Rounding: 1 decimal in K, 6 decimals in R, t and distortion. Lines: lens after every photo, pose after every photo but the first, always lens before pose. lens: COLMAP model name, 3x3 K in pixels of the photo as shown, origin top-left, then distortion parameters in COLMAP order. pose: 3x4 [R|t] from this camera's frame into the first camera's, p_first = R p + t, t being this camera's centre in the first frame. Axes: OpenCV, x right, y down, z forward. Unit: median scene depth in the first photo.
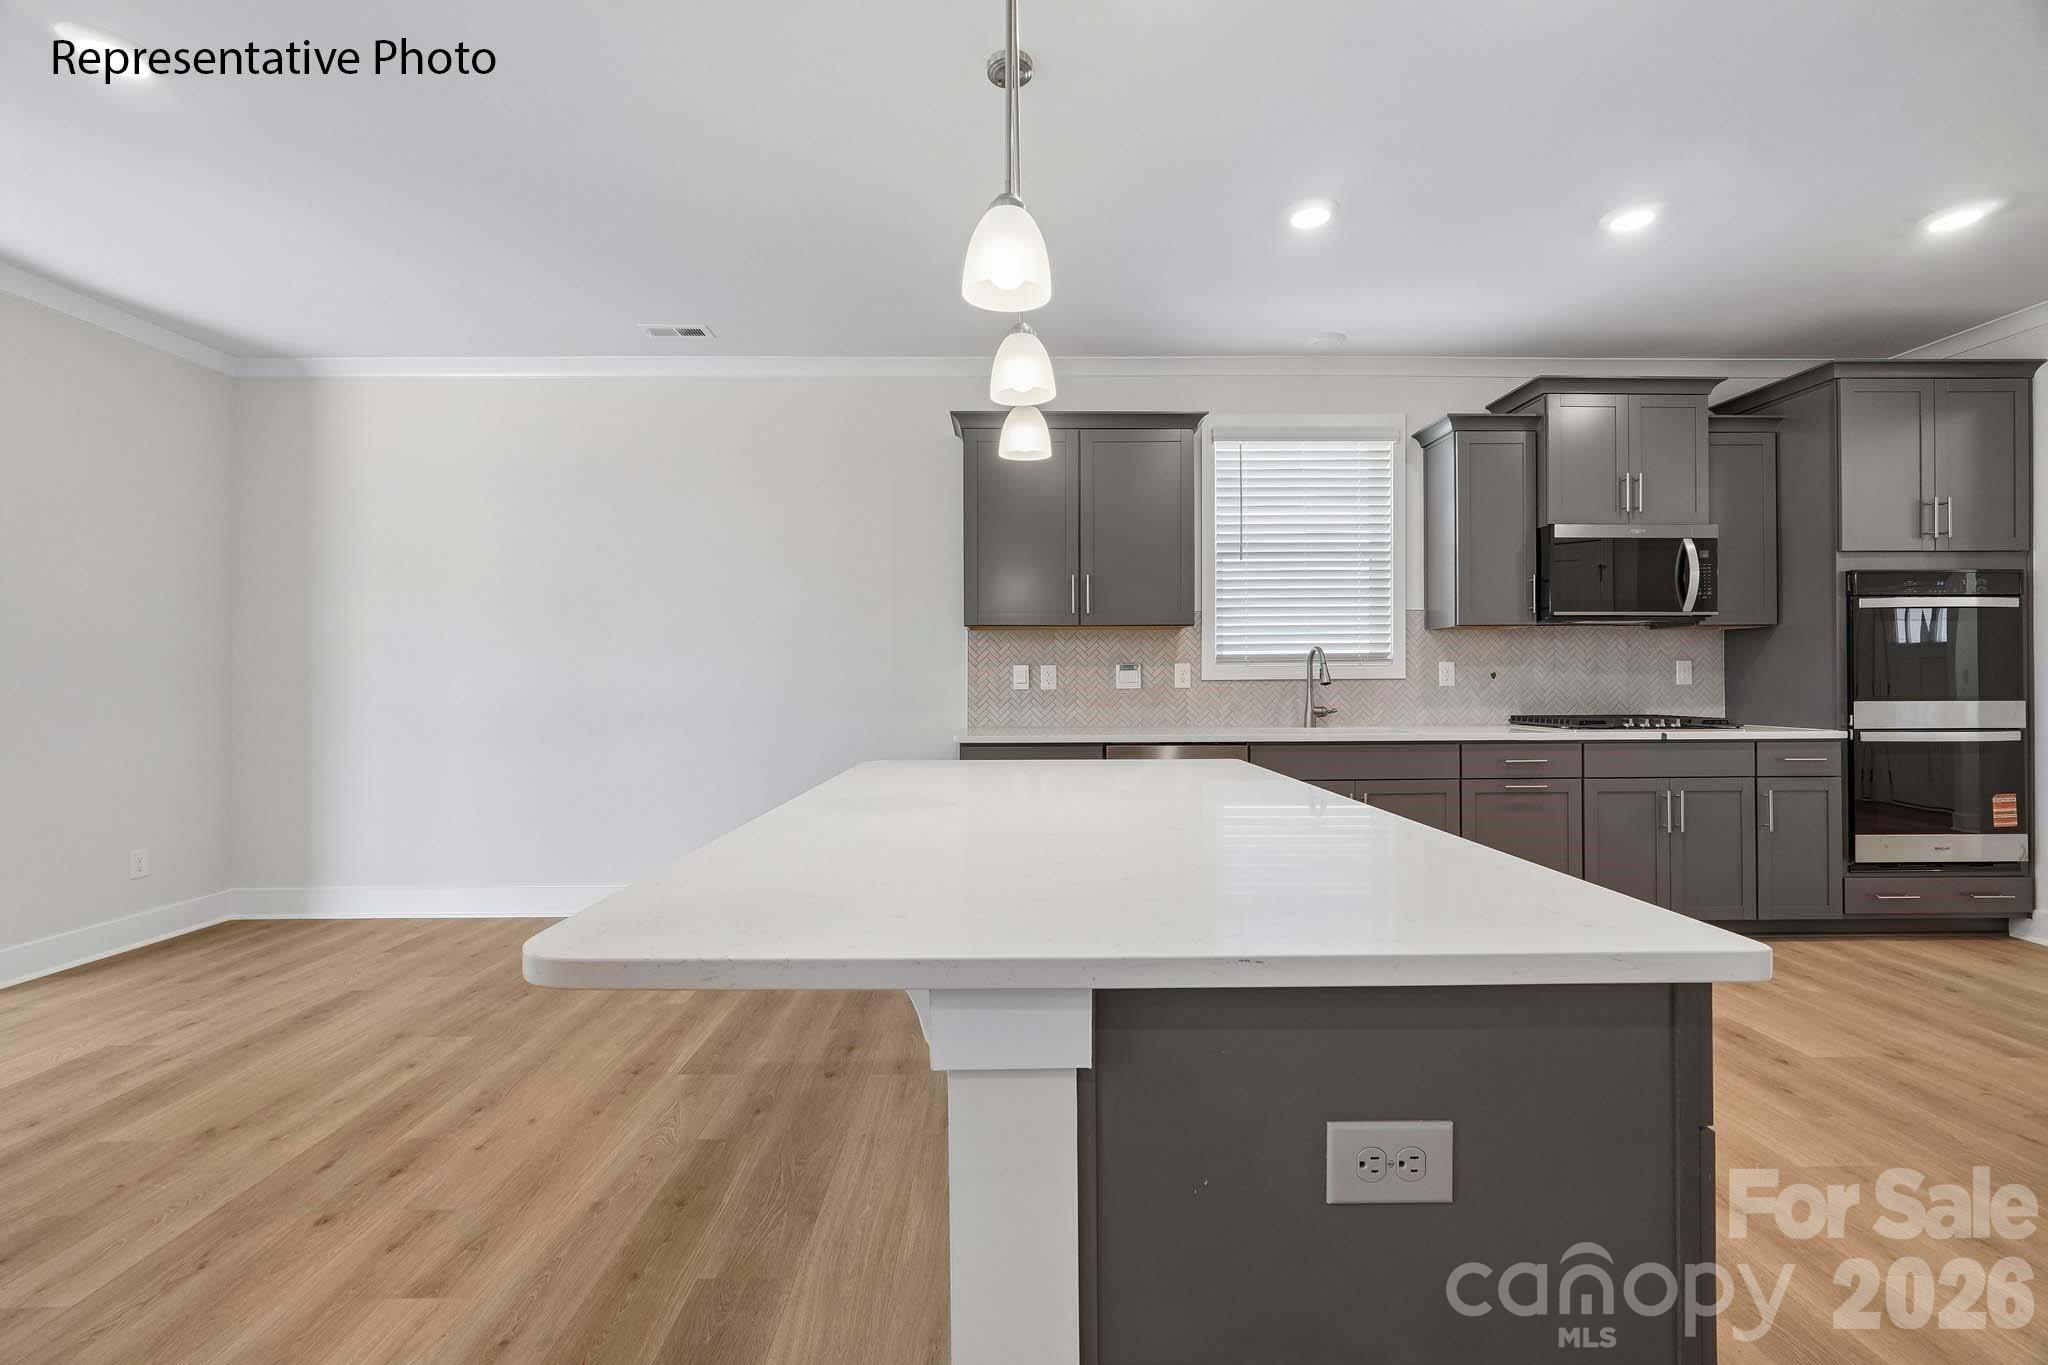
lens RADIAL K [[861.2, 0, 1032.1], [0, 861.2, 675.9], [0, 0, 1]] dist [0.000835, 0.001390]
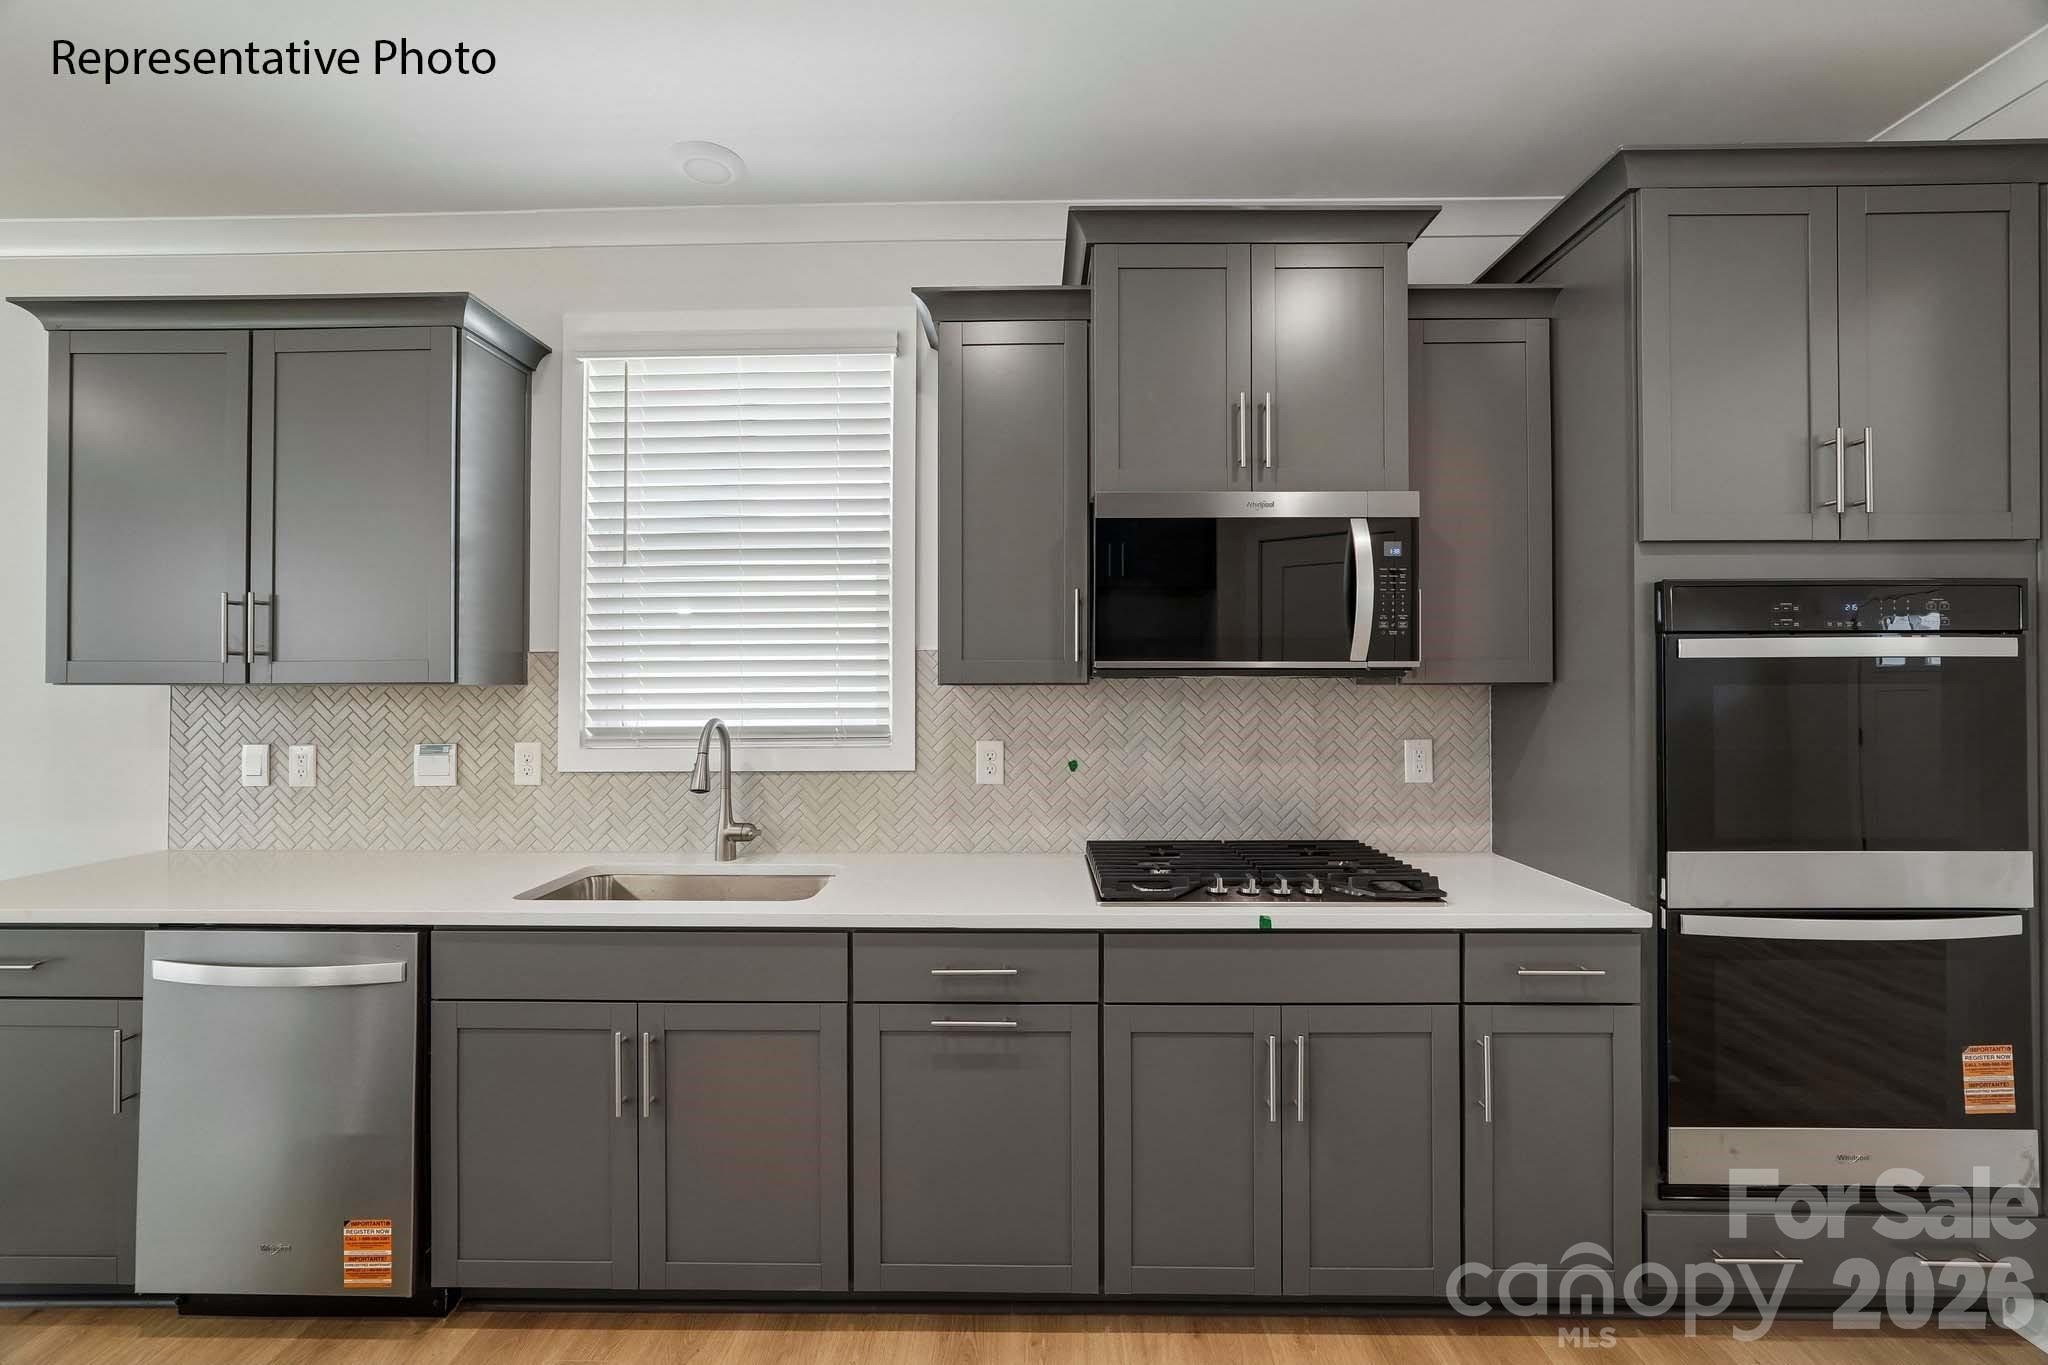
lens RADIAL K [[863.2, 0, 1021.4], [0, 863.2, 675.5], [0, 0, 1]] dist [-0.001585, 0.000160]
pose [[0.999285, 0.001566, -0.037786, 0.570441], [-0.001743, 0.999988, -0.004659, -0.062078], [0.037779, 0.004722, 0.999275, 0.470646]]
